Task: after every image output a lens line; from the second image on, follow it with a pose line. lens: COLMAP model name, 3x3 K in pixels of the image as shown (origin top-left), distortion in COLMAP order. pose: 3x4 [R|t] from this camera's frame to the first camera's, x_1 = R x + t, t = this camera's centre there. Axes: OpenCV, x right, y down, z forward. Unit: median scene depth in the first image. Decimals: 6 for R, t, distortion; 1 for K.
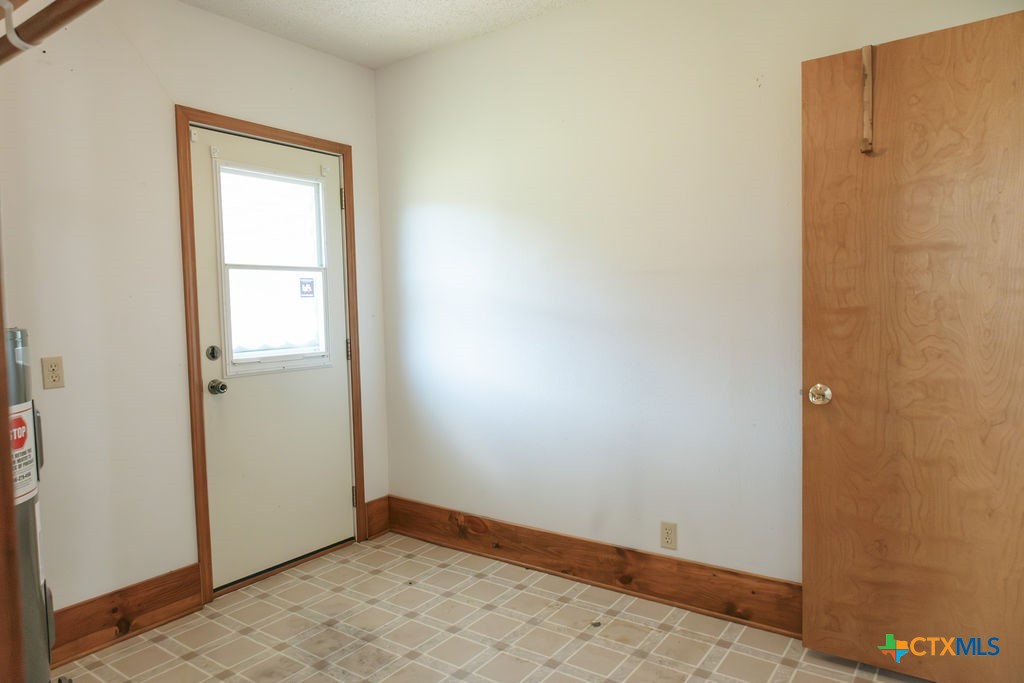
lens RADIAL K [[669.4, 0, 507.5], [0, 669.4, 344.7], [0, 0, 1]] dist [-0.003504, 0.004232]
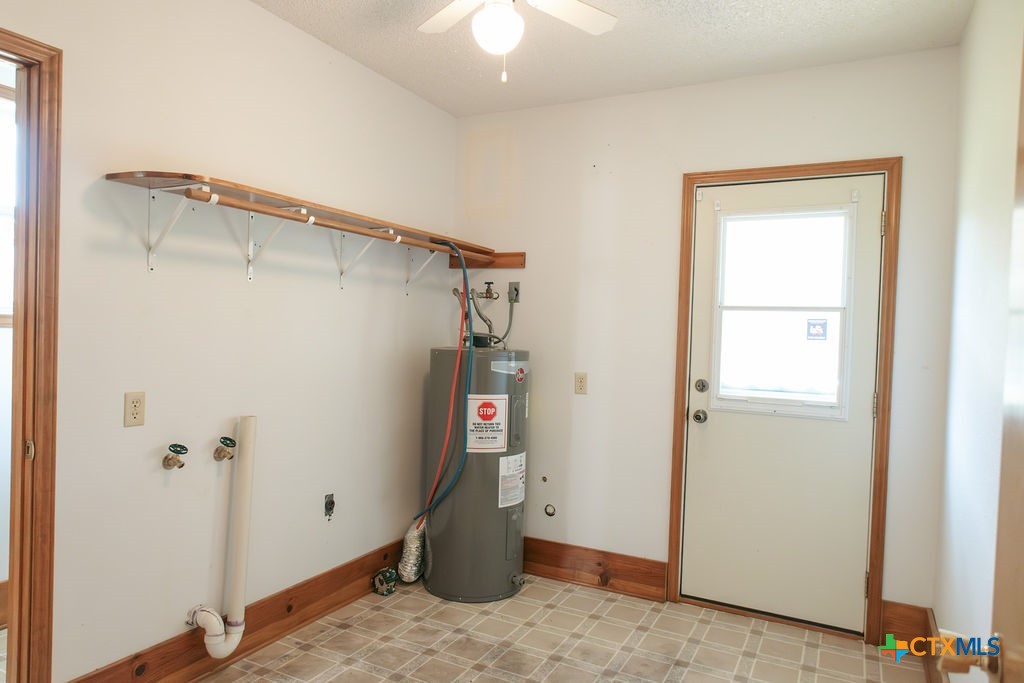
lens RADIAL K [[669.4, 0, 507.5], [0, 669.4, 344.7], [0, 0, 1]] dist [-0.003504, 0.004232]
pose [[0.137805, 0.048506, -0.989271, 0.609419], [-0.092237, 0.995088, 0.035943, -0.065219], [0.986155, 0.086294, 0.141602, 0.510655]]
